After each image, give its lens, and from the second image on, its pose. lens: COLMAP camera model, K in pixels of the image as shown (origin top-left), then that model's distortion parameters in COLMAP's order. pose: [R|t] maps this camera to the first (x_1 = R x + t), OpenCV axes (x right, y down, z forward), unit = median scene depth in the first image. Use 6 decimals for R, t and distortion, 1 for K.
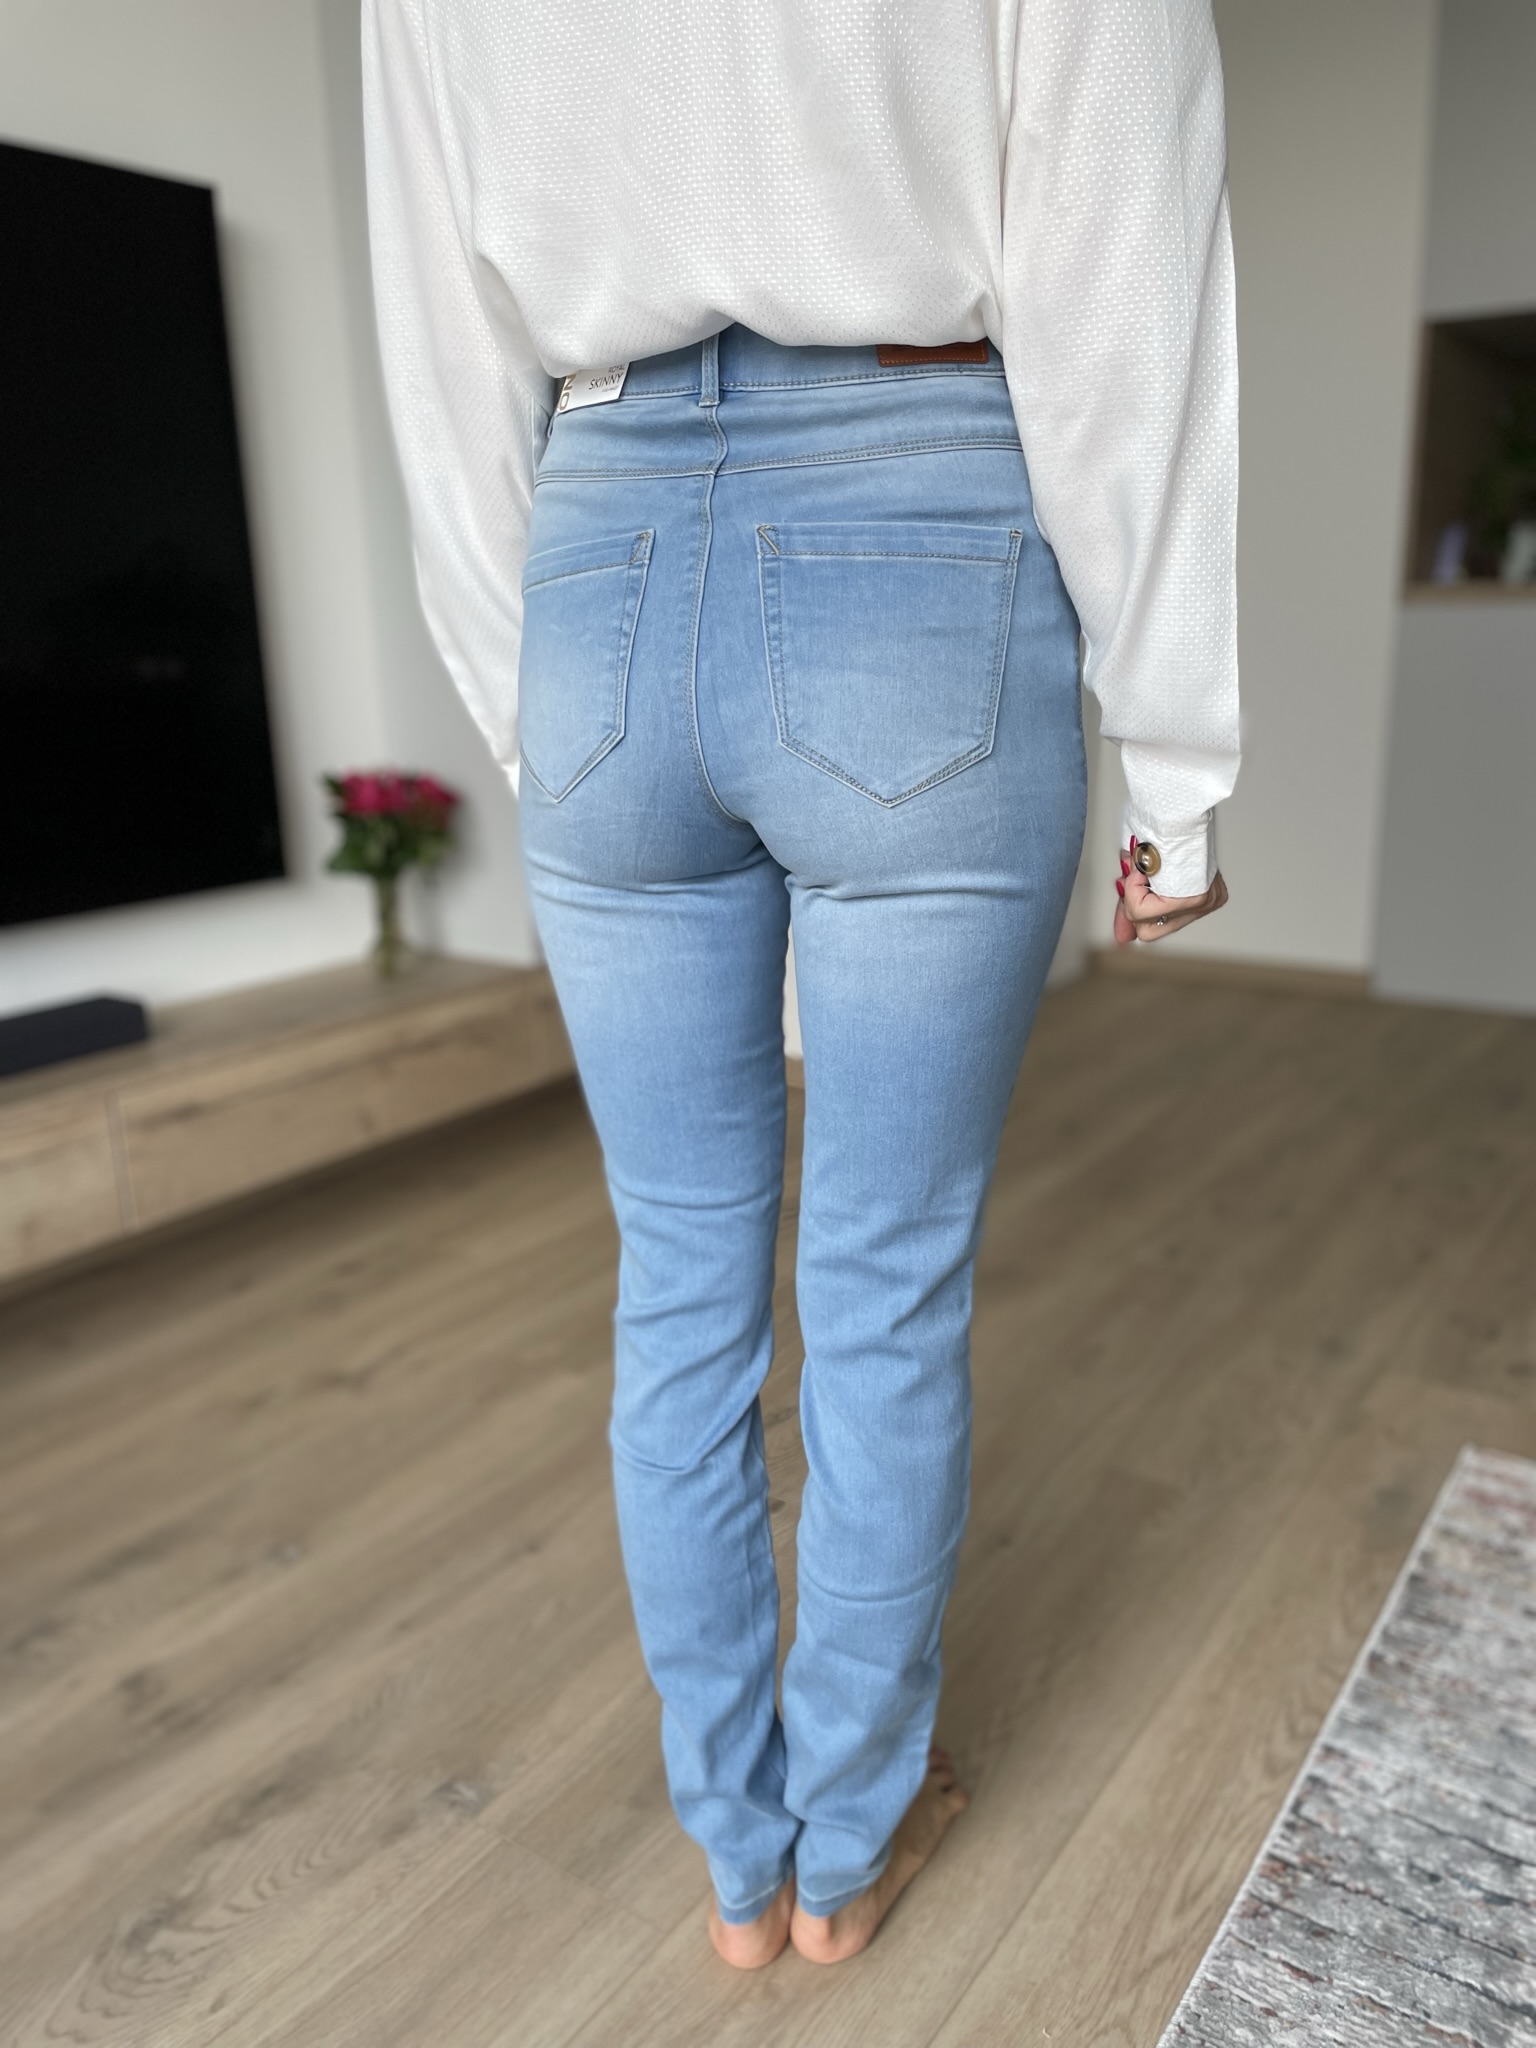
lens RADIAL K [[1539.8, 0, 770.9], [0, 1539.8, 1041.2], [0, 0, 1]] dist [0.034065, -0.075813]
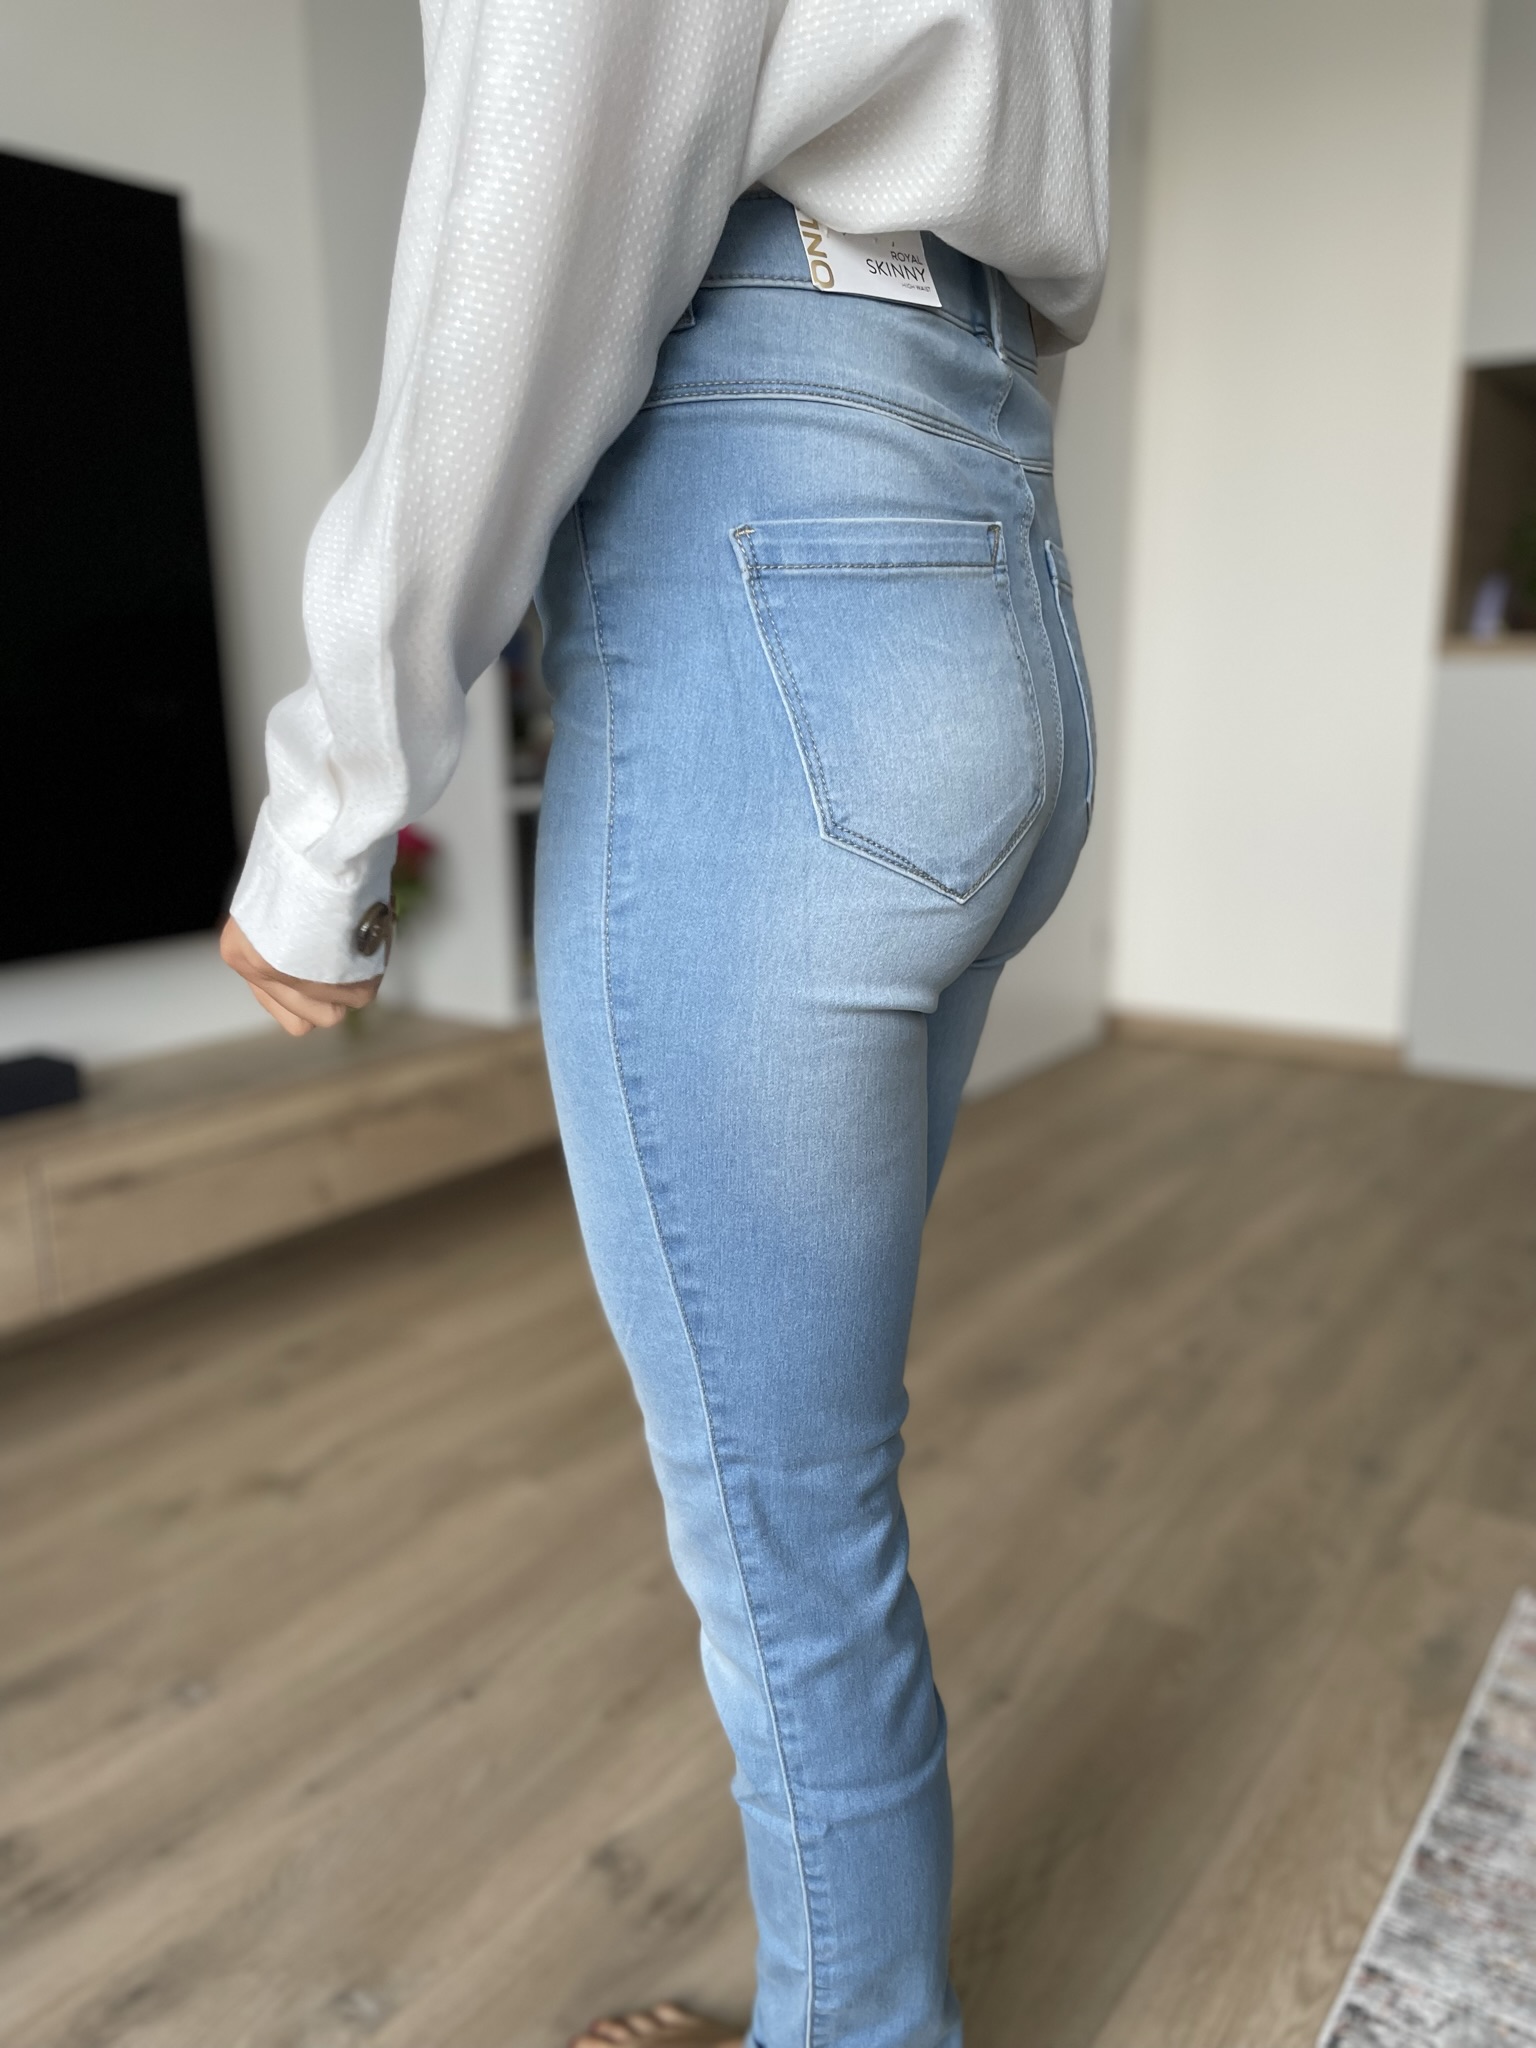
lens RADIAL K [[1539.8, 0, 783.8], [0, 1539.8, 1037.4], [0, 0, 1]] dist [0.034065, -0.075813]
pose [[0.999833, 0.017649, -0.004769, 0.024335], [-0.017796, 0.999301, -0.032865, -0.021310], [0.004185, 0.032945, 0.999448, 0.104380]]
